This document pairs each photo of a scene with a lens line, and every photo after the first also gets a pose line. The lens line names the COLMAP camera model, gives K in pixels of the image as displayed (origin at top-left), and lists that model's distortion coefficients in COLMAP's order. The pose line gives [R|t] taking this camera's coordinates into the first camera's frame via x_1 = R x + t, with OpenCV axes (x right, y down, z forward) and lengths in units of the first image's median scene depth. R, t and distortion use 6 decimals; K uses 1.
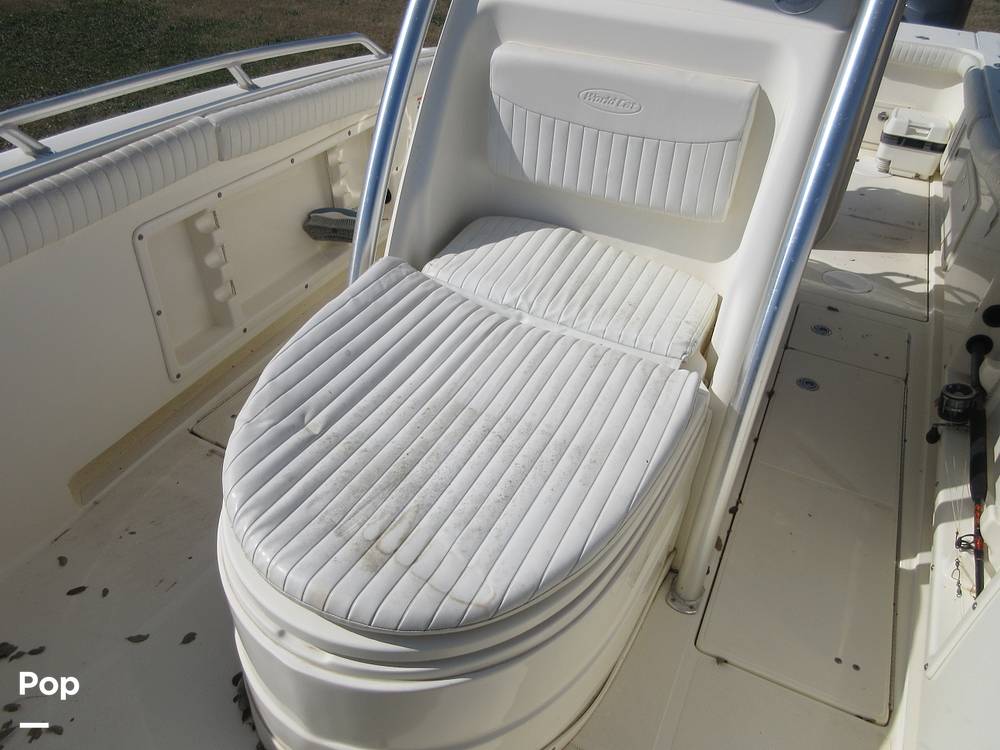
lens RADIAL K [[746.0, 0, 499.0], [0, 746.0, 375.0], [0, 0, 1]] dist [0.006335, -0.001296]
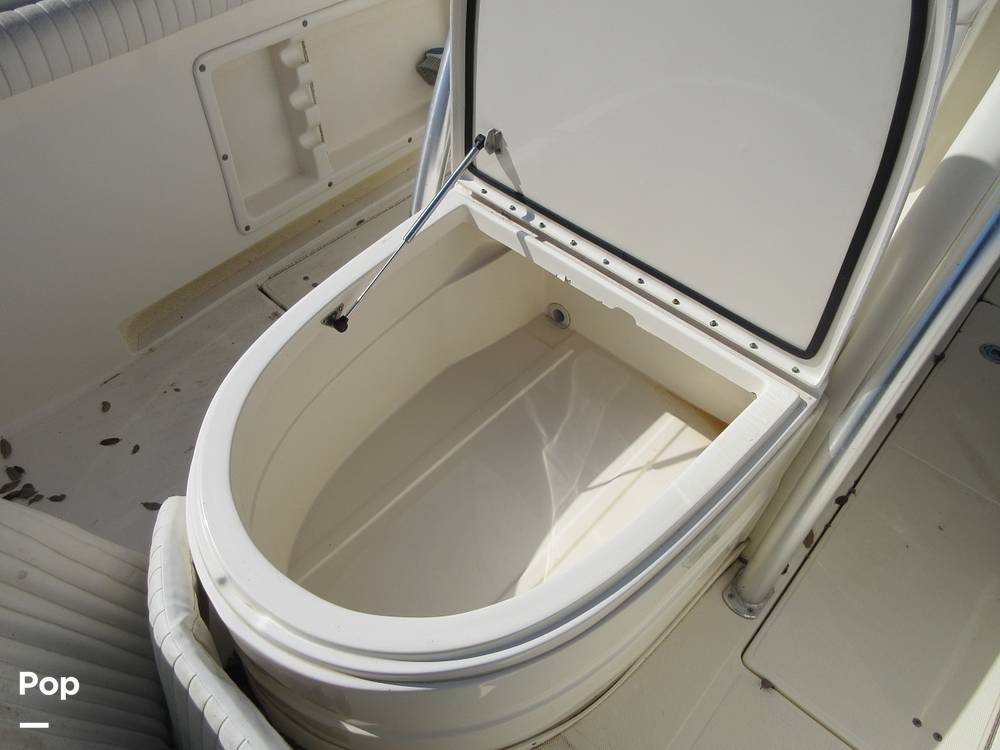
lens RADIAL K [[746.0, 0, 499.5], [0, 746.0, 375.6], [0, 0, 1]] dist [0.006335, -0.001296]
pose [[0.962811, 0.194165, -0.187868, 0.083972], [-0.151803, 0.963997, 0.218324, -0.076285], [0.223496, -0.181686, 0.957622, 0.163744]]
